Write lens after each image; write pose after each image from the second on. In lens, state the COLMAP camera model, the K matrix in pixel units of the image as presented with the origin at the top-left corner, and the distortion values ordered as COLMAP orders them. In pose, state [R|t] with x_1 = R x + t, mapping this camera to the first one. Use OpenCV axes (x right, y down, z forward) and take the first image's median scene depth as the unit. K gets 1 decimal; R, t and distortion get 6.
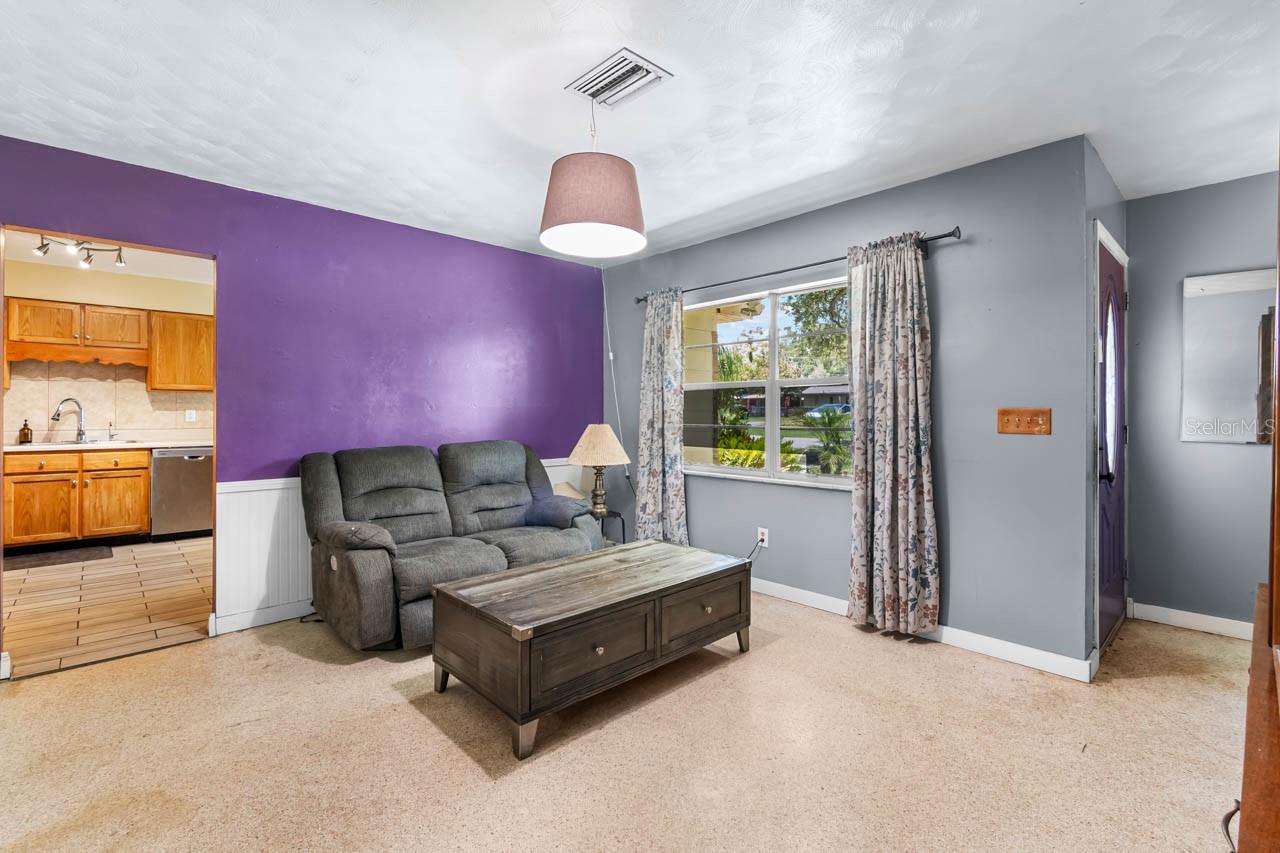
lens RADIAL K [[574.4, 0, 638.1], [0, 574.4, 414.8], [0, 0, 1]] dist [0.005658, -0.003053]
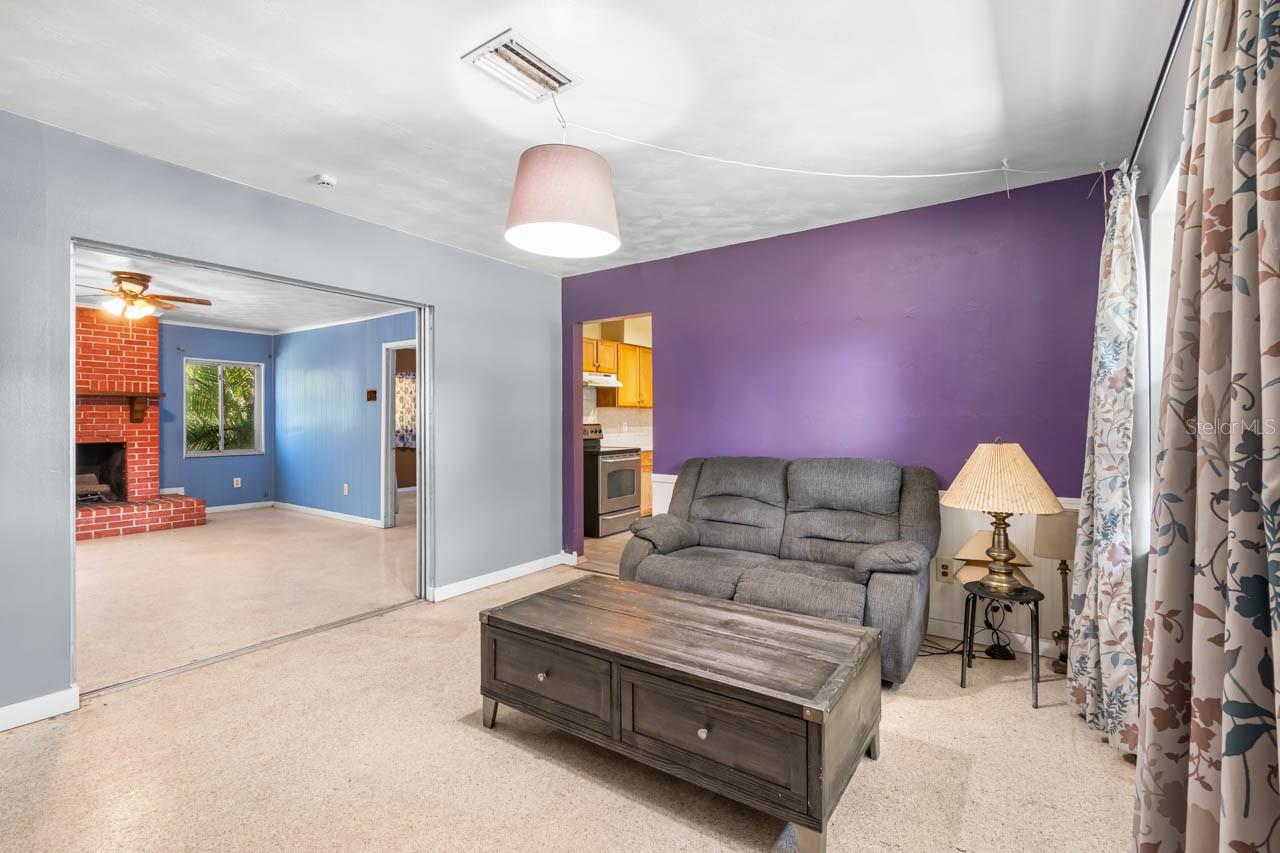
lens RADIAL K [[574.4, 0, 641.8], [0, 574.4, 423.6], [0, 0, 1]] dist [0.005658, -0.003053]
pose [[0.197572, 0.001121, -0.980288, 0.504502], [-0.002942, 0.999996, 0.000551, -0.004510], [0.980284, 0.002775, 0.197574, 0.548701]]
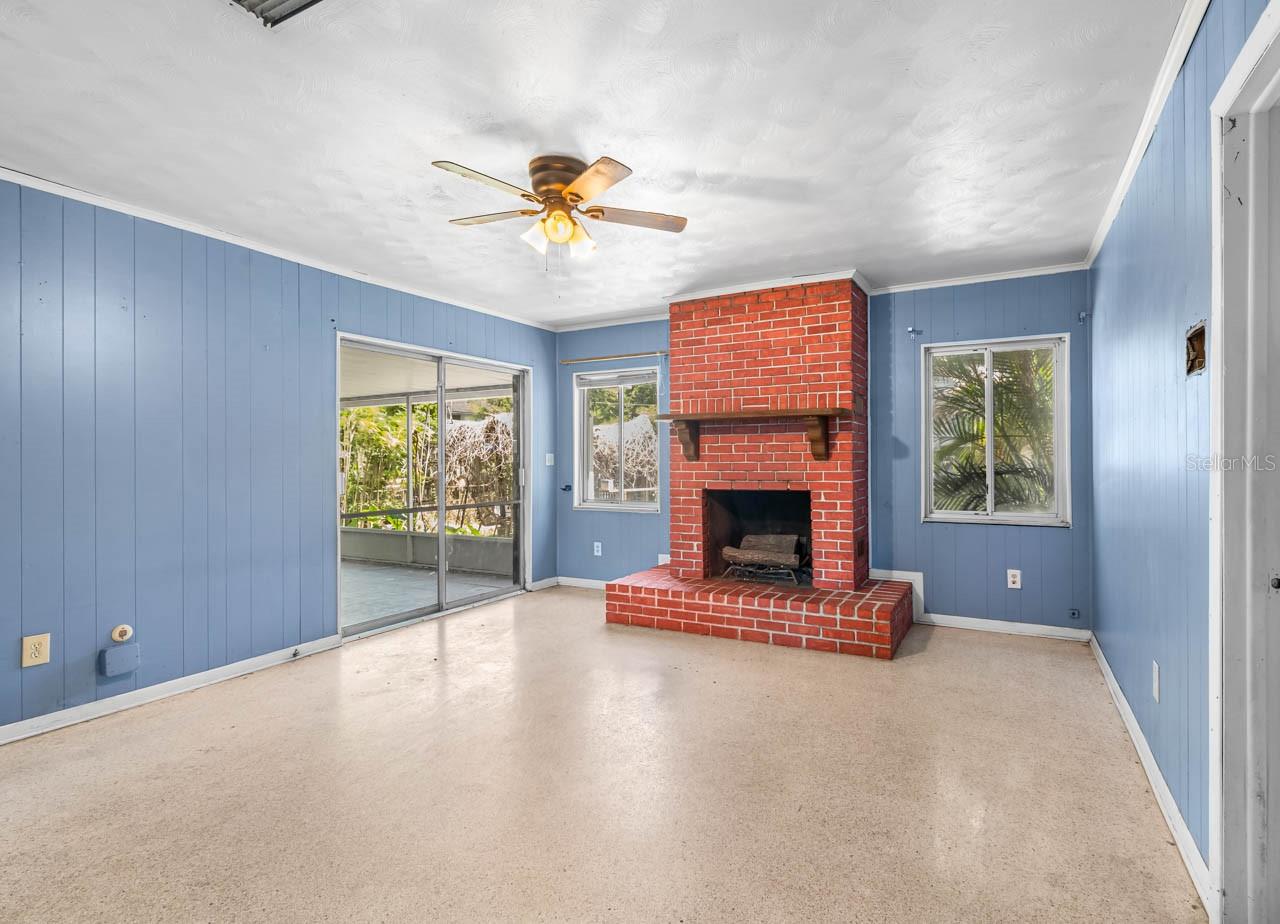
lens RADIAL K [[629.7, 0, 688.5], [0, 629.7, 455.3], [0, 0, 1]] dist [0.005777, -0.001171]
pose [[-0.940707, -0.001473, -0.339218, -0.822679], [0.000053, 0.999990, -0.004488, -0.004781], [0.339221, -0.004240, -0.940697, 0.410714]]
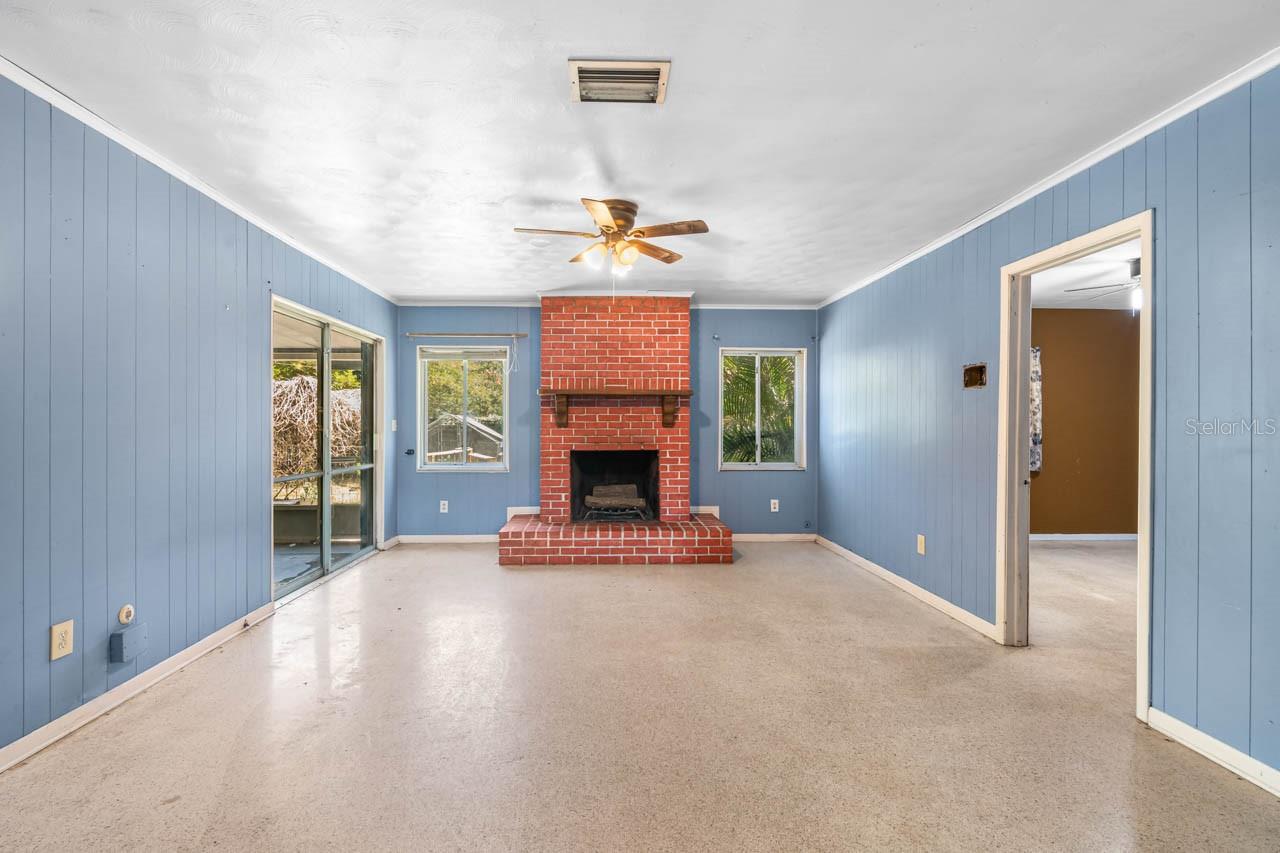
lens RADIAL K [[574.4, 0, 622.6], [0, 574.4, 427.1], [0, 0, 1]] dist [0.005658, -0.003053]
pose [[-0.662535, -0.003764, -0.749022, -0.309353], [-0.006737, 0.999977, 0.000935, -0.002961], [0.749001, 0.005666, -0.662545, 0.280217]]
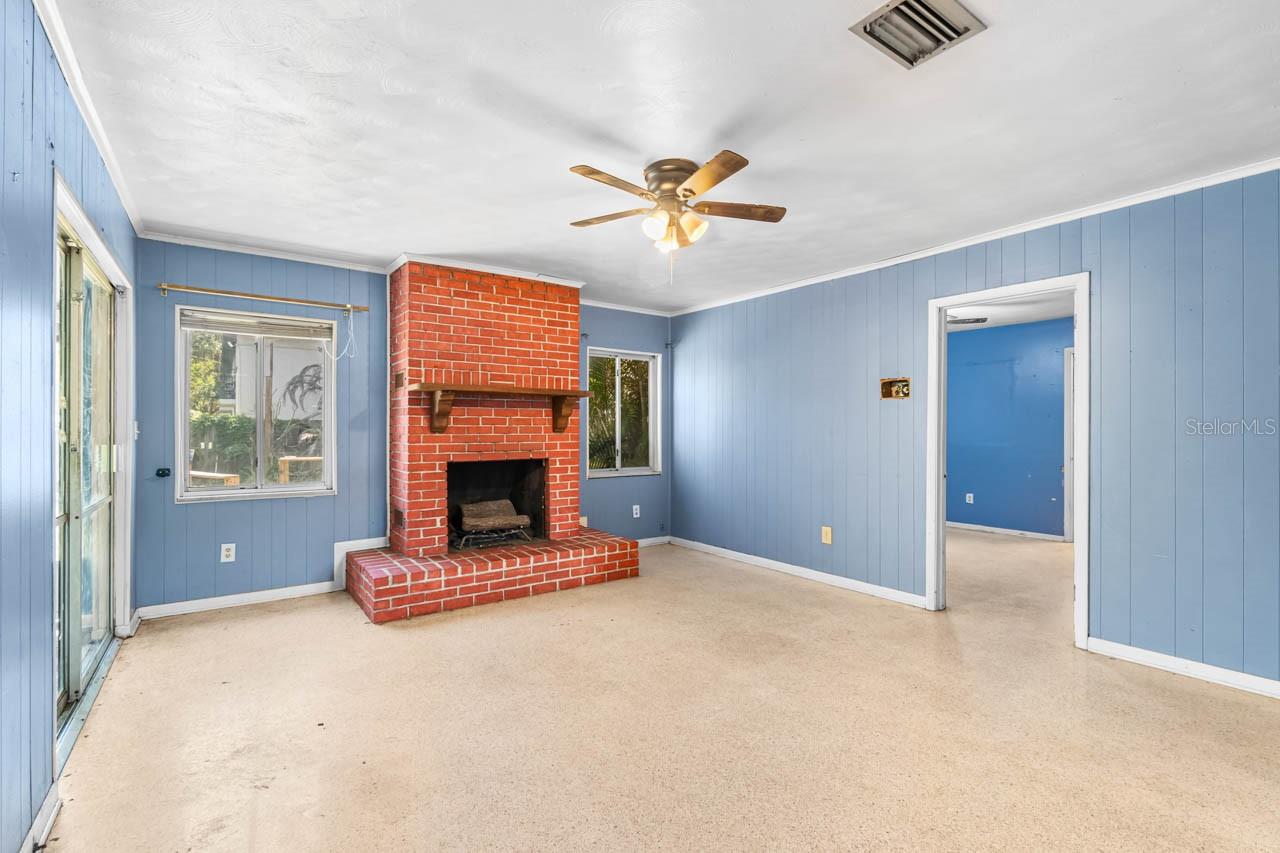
lens RADIAL K [[574.4, 0, 636.7], [0, 574.4, 429.2], [0, 0, 1]] dist [0.005658, -0.003053]
pose [[-0.132030, -0.005754, -0.991229, -0.228177], [-0.004424, 0.999977, -0.005215, -0.002545], [0.991236, 0.003696, -0.132053, -0.230799]]
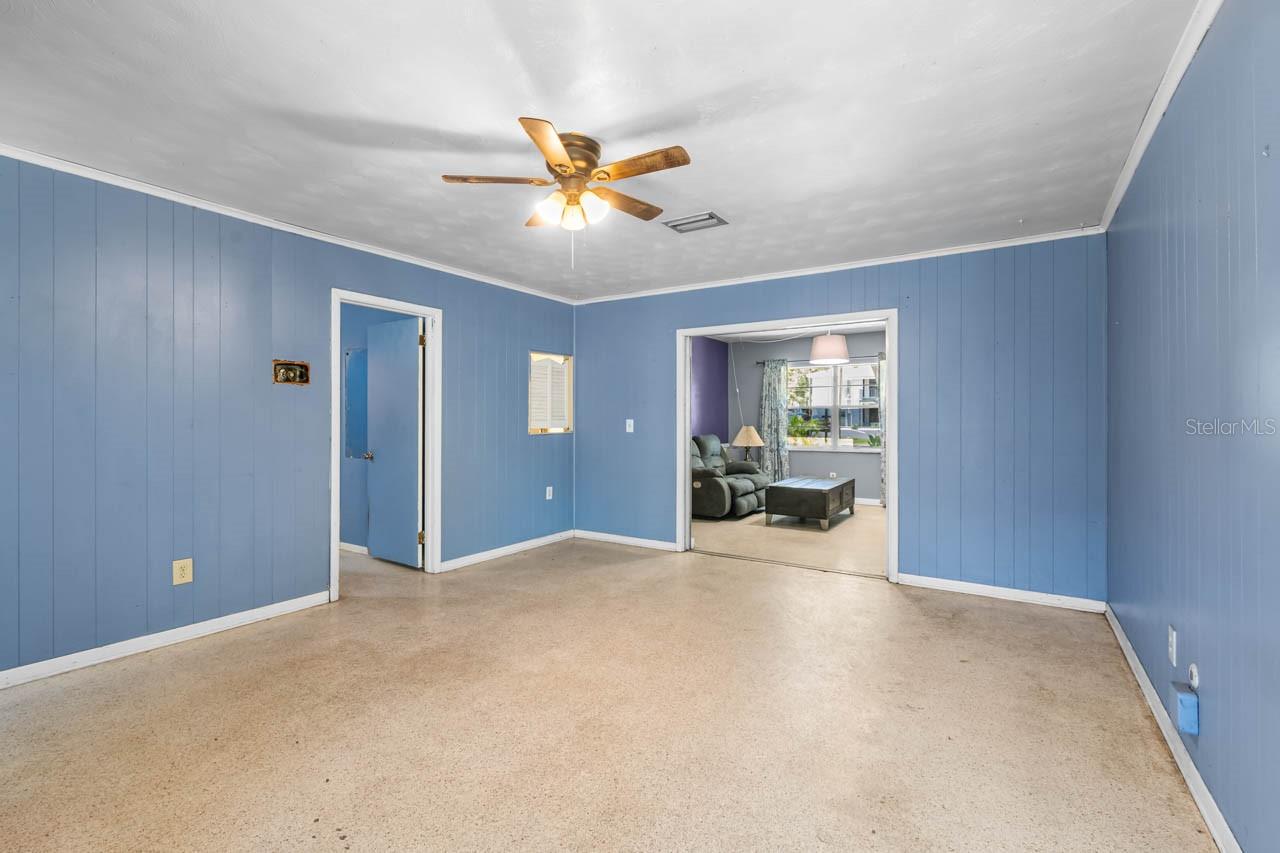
lens RADIAL K [[574.4, 0, 634.6], [0, 574.4, 417.3], [0, 0, 1]] dist [0.005658, -0.003053]
pose [[0.972425, -0.000689, 0.233216, -1.009442], [0.001713, 0.999990, -0.004192, -0.007665], [-0.233211, 0.004476, 0.972416, -0.938936]]
